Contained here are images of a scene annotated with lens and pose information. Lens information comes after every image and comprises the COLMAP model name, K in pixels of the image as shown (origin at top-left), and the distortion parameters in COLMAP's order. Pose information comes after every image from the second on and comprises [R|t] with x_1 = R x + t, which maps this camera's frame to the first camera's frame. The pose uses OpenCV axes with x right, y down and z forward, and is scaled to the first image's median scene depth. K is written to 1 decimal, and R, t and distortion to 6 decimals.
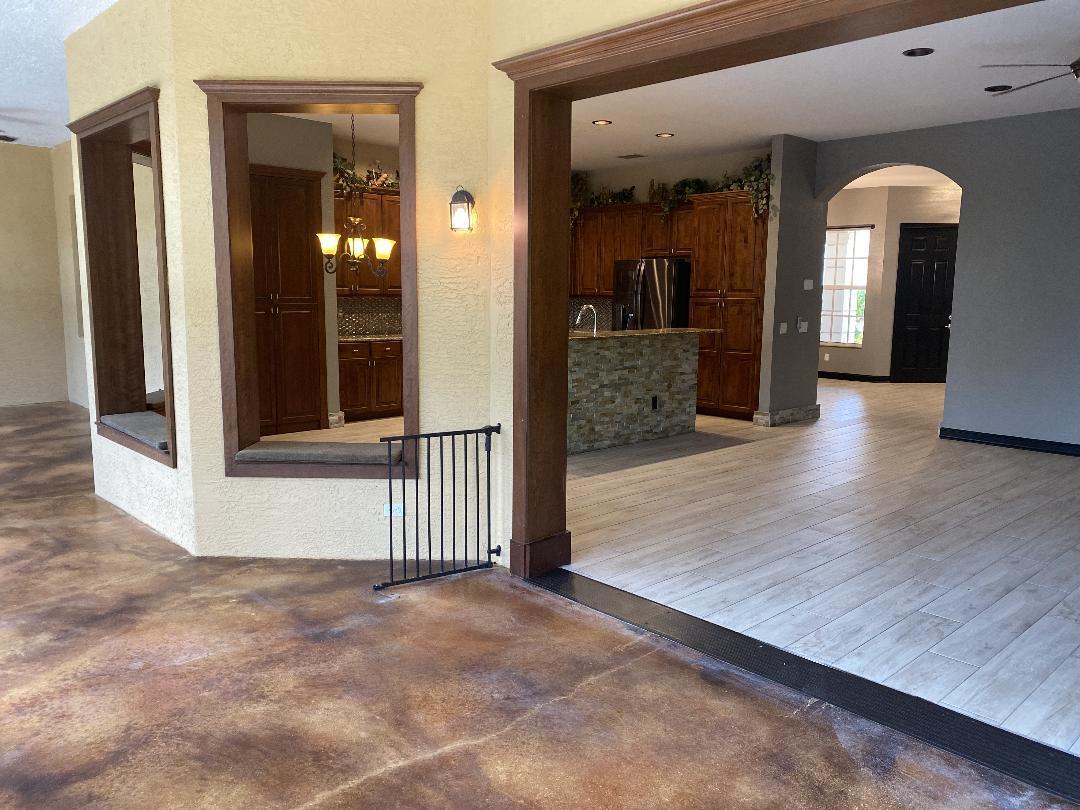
lens RADIAL K [[843.7, 0, 540.0], [0, 843.7, 405.0], [0, 0, 1]] dist [-0.005144, -0.003690]
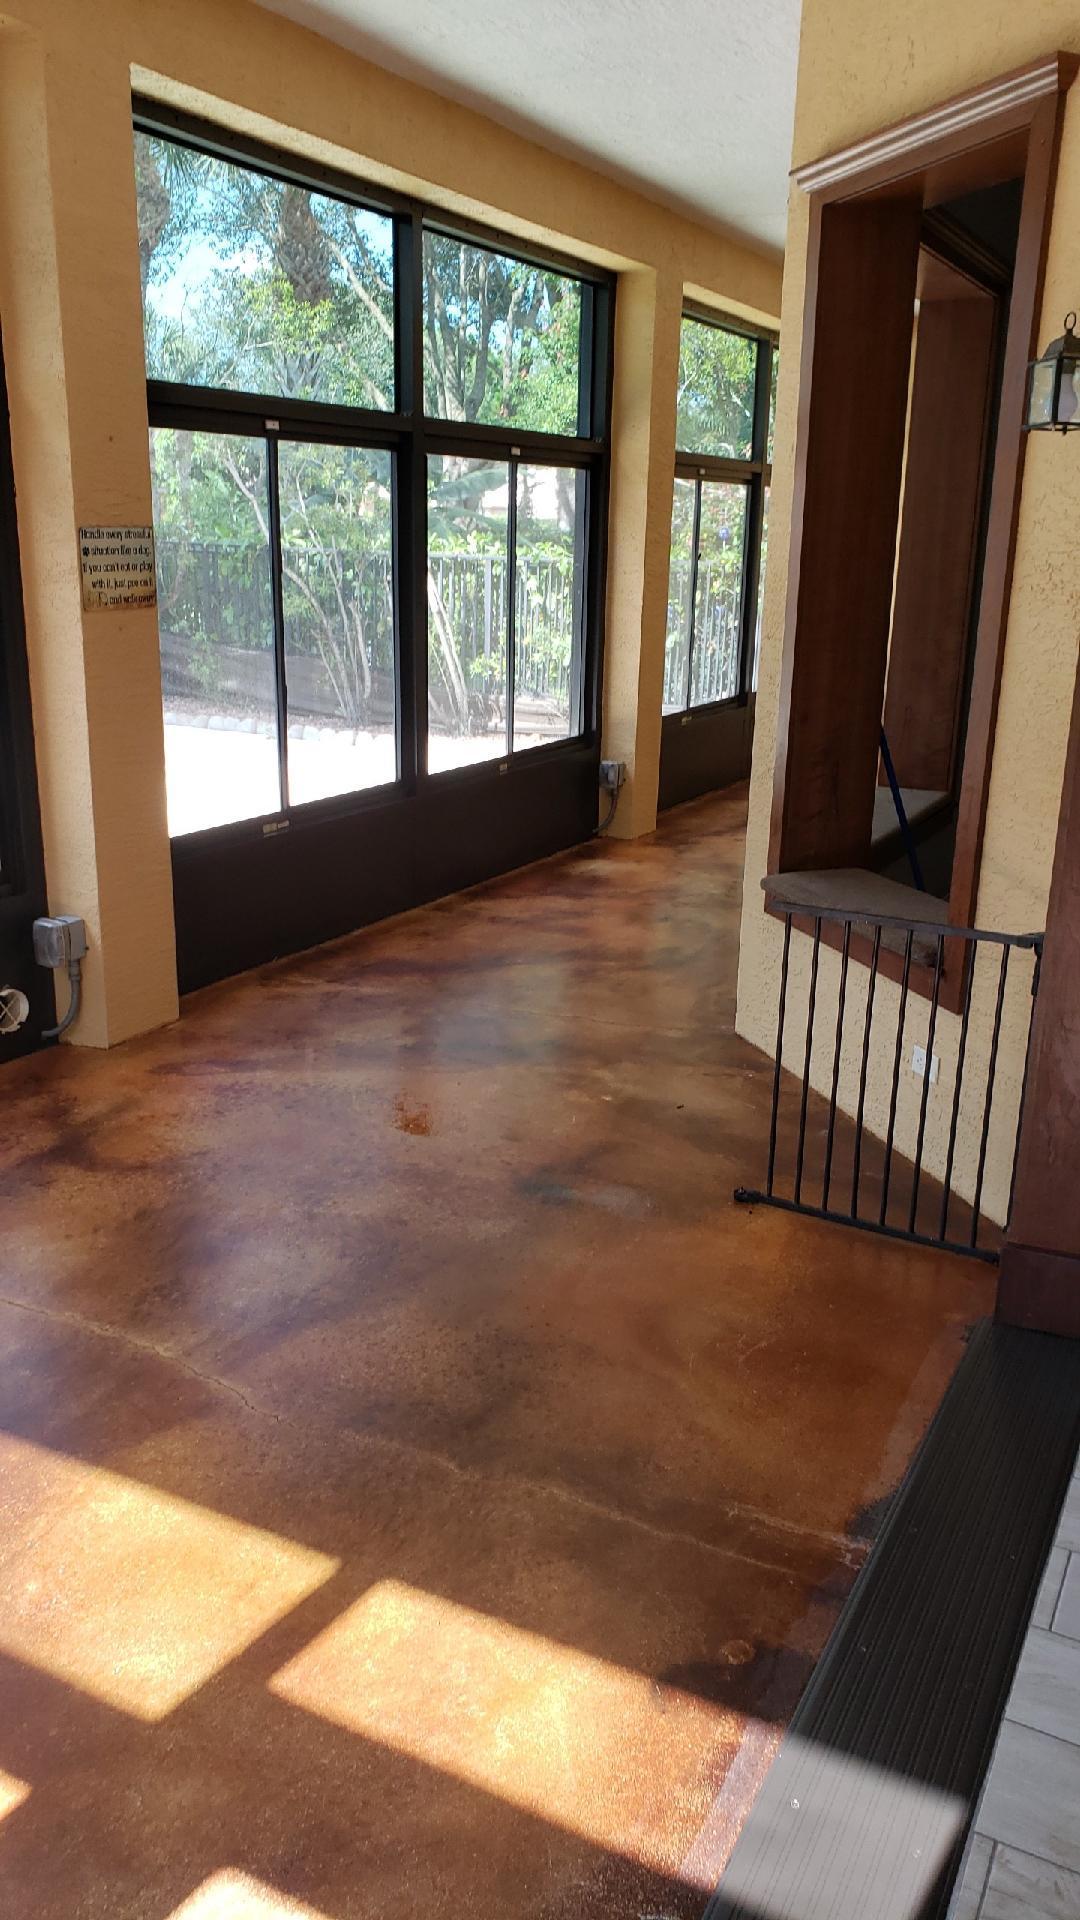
lens RADIAL K [[1413.2, 0, 540.0], [0, 1413.2, 960.0], [0, 0, 1]] dist [0.002390, -0.000031]
pose [[0.324195, 0.259042, -0.909833, 0.595555], [-0.144655, 0.964042, 0.222932, -0.101329], [0.934865, 0.059339, 0.350009, 0.634604]]
